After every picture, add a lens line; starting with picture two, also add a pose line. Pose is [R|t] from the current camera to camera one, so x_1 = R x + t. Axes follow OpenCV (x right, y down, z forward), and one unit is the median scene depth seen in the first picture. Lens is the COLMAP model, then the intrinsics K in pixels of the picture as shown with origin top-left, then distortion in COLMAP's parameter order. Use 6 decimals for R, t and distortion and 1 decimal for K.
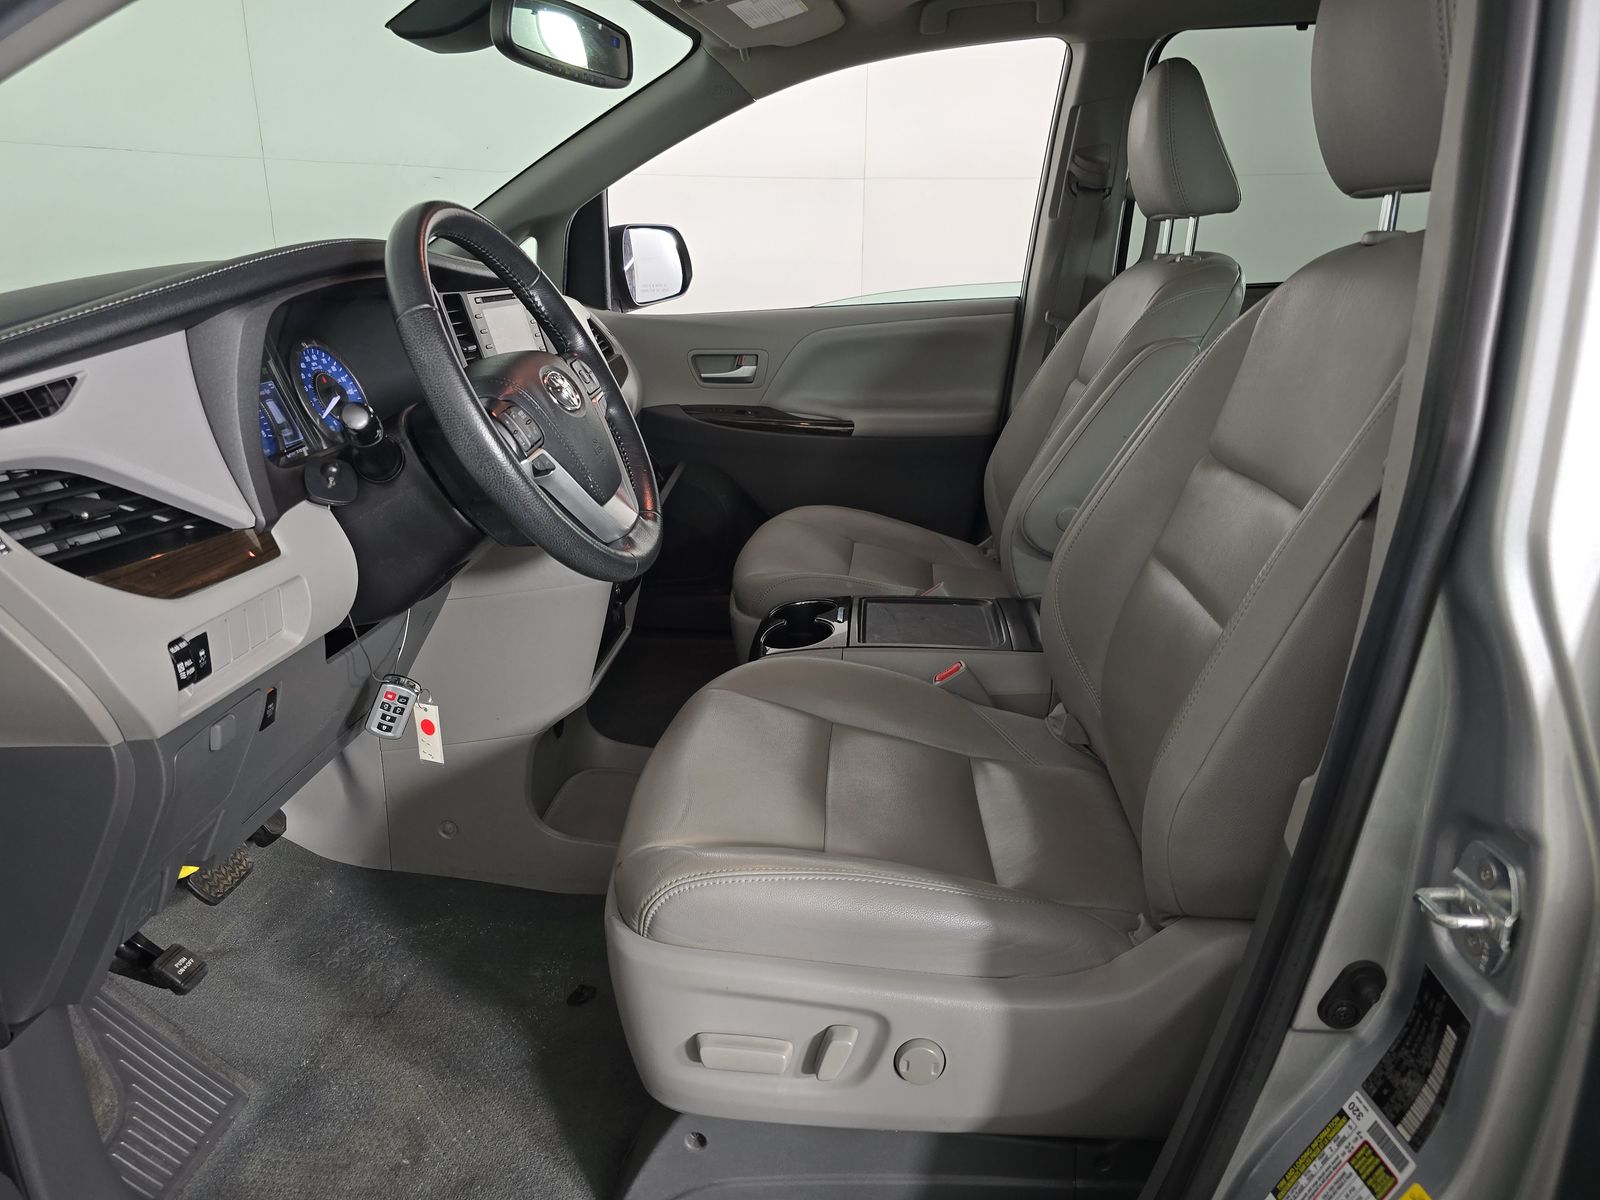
lens RADIAL K [[1053.6, 0, 800.0], [0, 1053.6, 600.0], [0, 0, 1]] dist [0.002845, -0.000119]
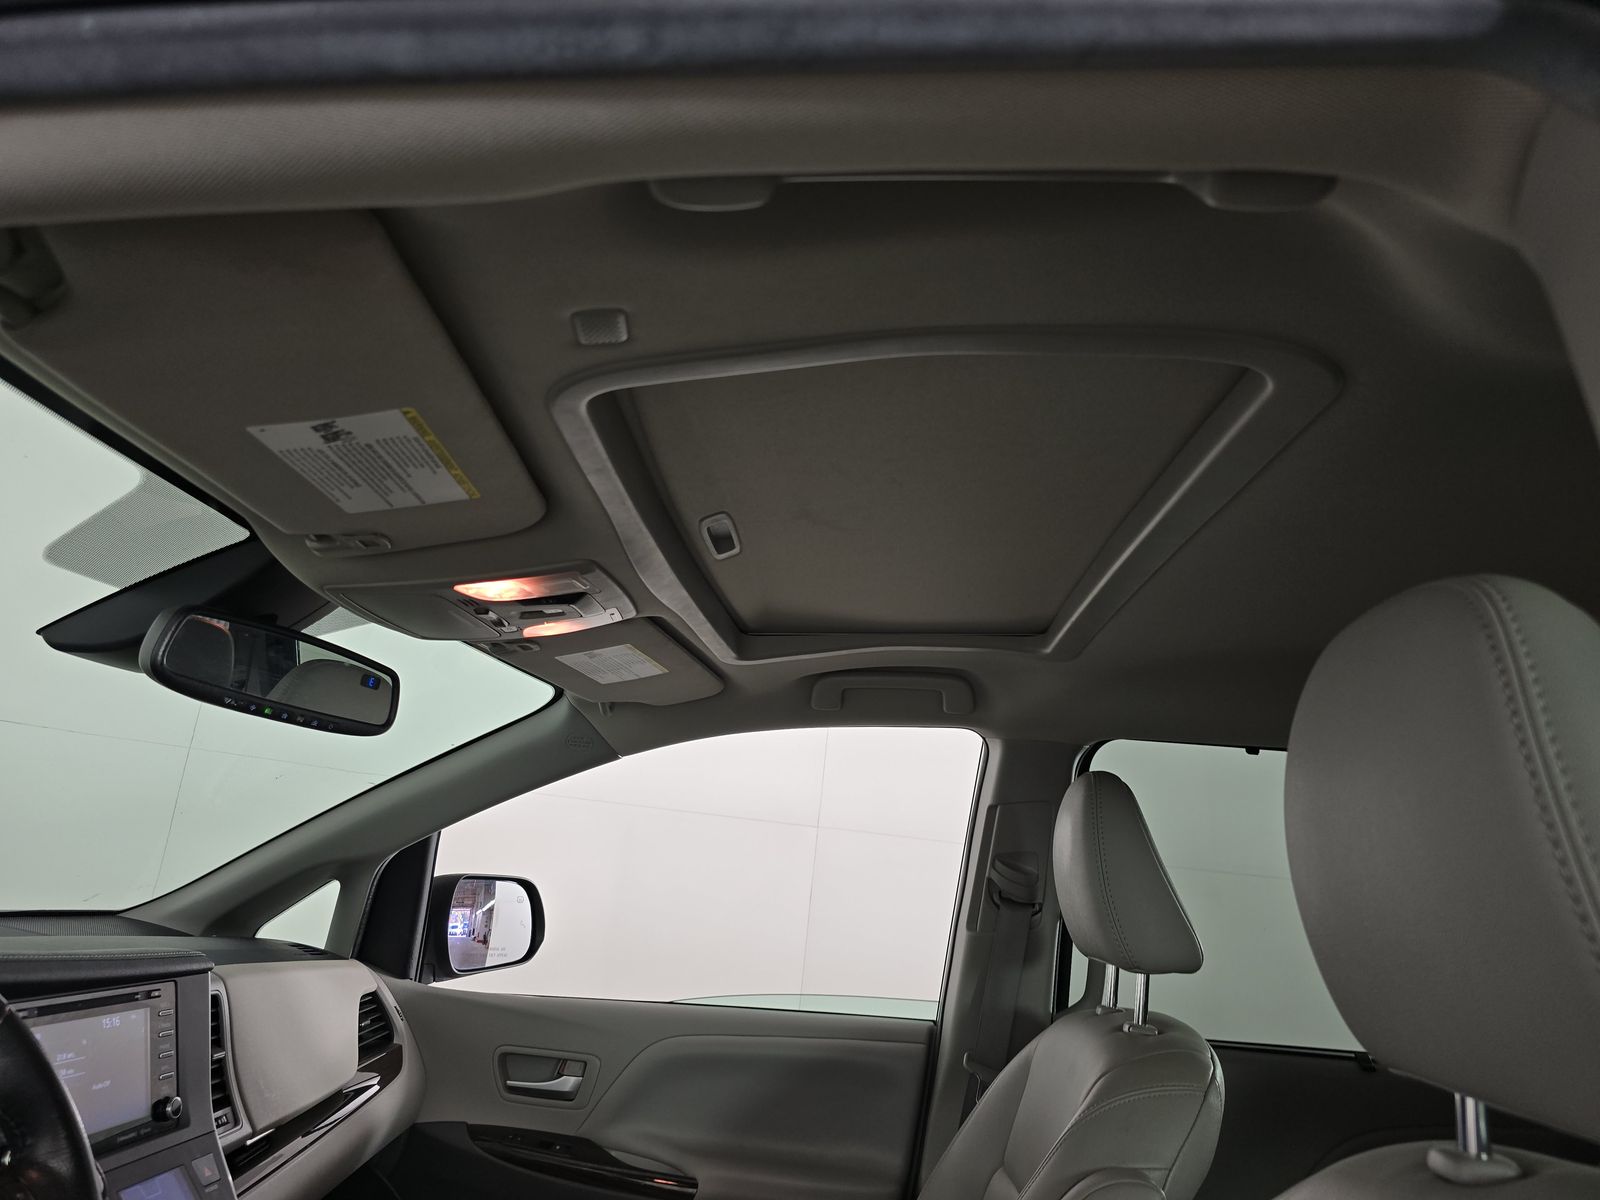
lens RADIAL K [[1005.4, 0, 800.0], [0, 1005.4, 600.0], [0, 0, 1]] dist [0.021536, 0.000326]
pose [[0.994051, 0.105165, -0.028340, 0.107359], [-0.103536, 0.831618, -0.545611, -0.142298], [-0.033811, 0.545299, 0.837559, 0.229738]]
